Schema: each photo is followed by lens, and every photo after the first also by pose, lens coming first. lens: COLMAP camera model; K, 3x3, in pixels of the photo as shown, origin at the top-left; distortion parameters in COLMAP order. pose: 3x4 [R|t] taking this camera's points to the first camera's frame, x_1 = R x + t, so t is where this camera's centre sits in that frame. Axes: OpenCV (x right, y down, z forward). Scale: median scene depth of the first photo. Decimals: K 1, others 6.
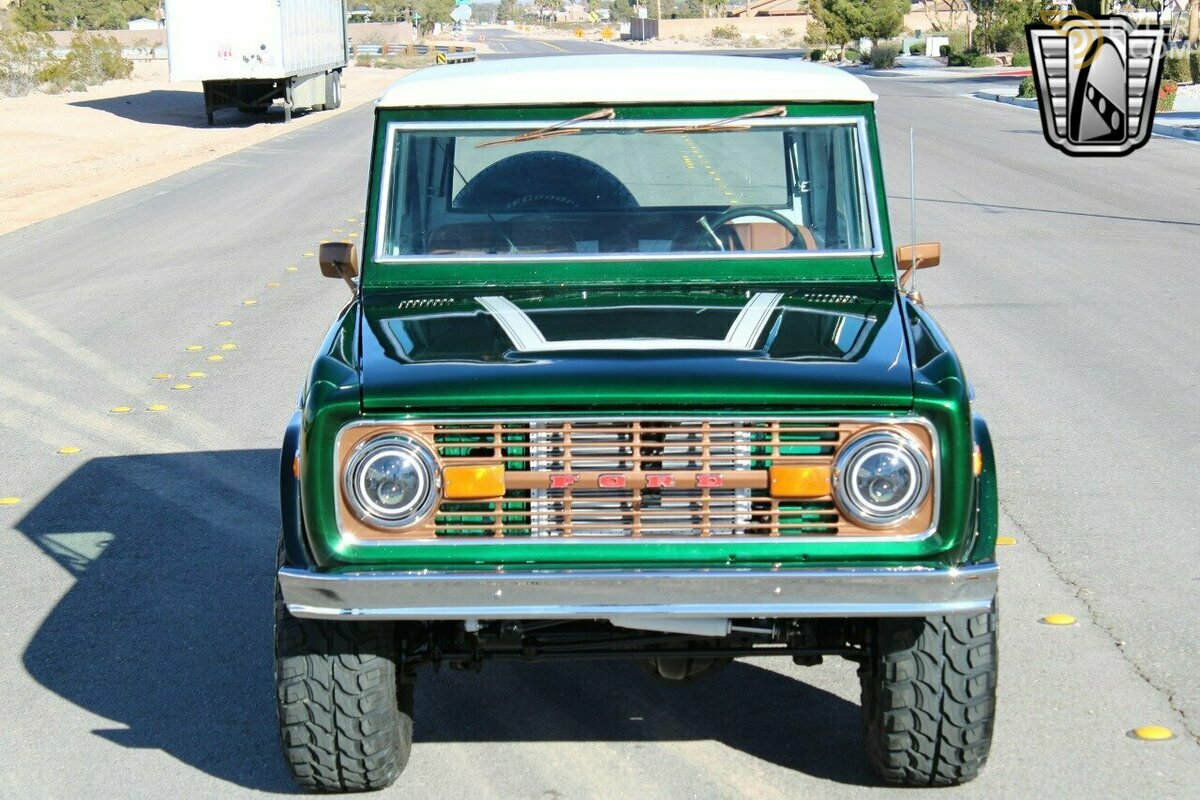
lens RADIAL K [[2861.9, 0, 600.0], [0, 2861.9, 400.0], [0, 0, 1]] dist [0.074919, 0.087621]
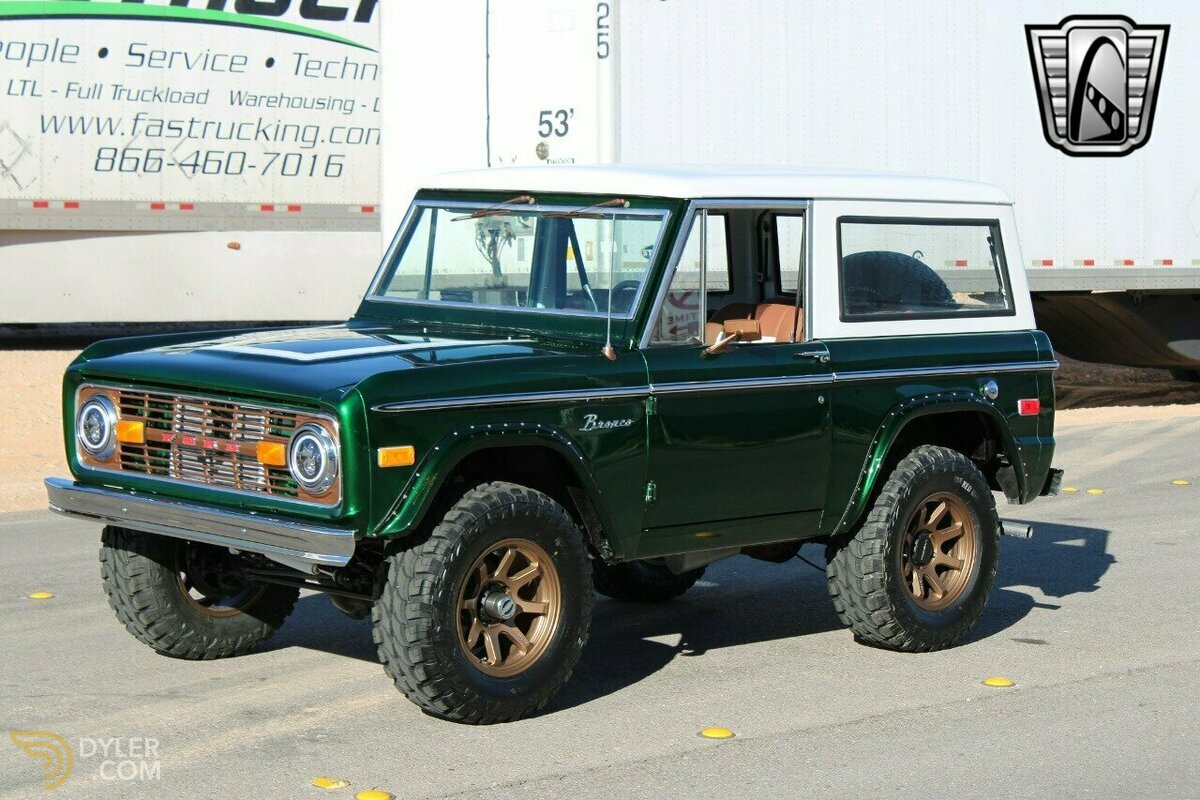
lens RADIAL K [[2861.9, 0, 600.0], [0, 2861.9, 400.0], [0, 0, 1]] dist [0.074919, 0.087621]
pose [[0.707578, 0.087317, -0.701220, 1.131393], [-0.122893, 0.992420, -0.000430, -0.016097], [0.695867, 0.086479, 0.712945, 0.125880]]
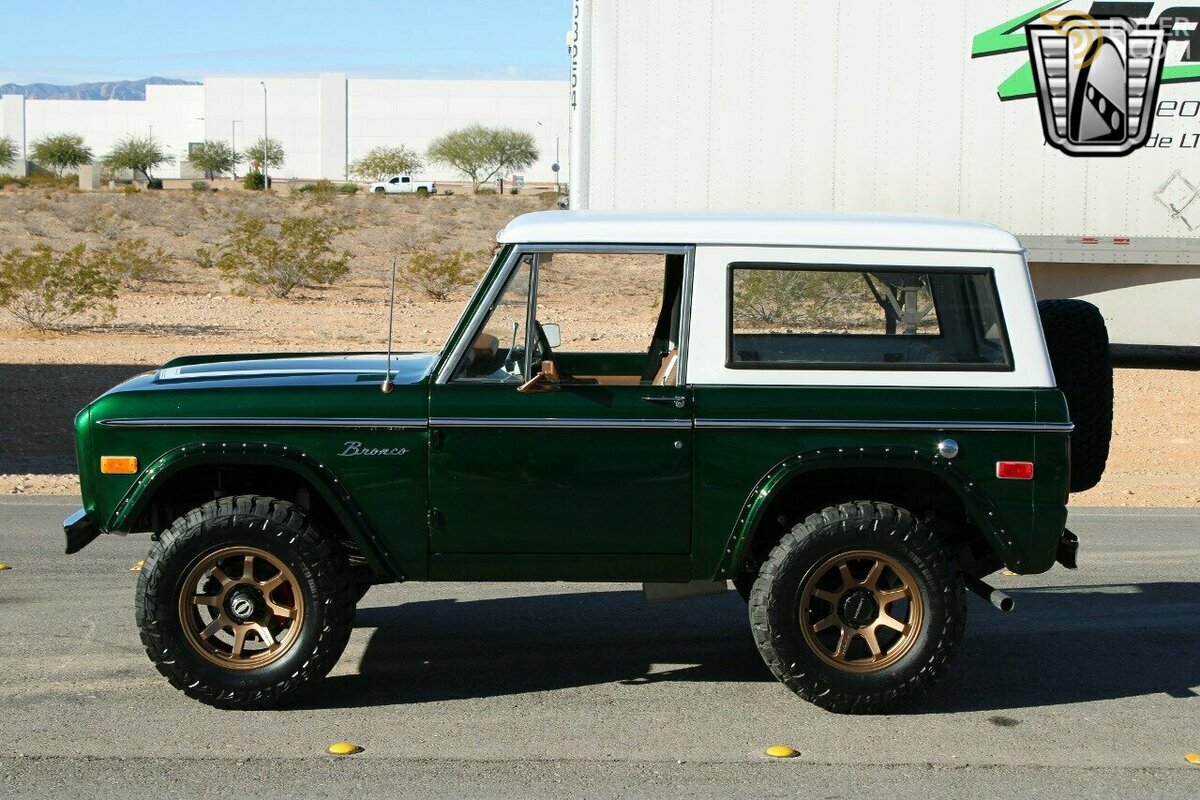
lens RADIAL K [[2259.1, 0, 600.0], [0, 2259.1, 400.0], [0, 0, 1]] dist [0.037512, 0.042261]
pose [[0.011520, 0.112771, -0.993554, 1.342899], [-0.140310, 0.983972, 0.110057, -0.183604], [0.990041, 0.138137, 0.027158, 1.229744]]
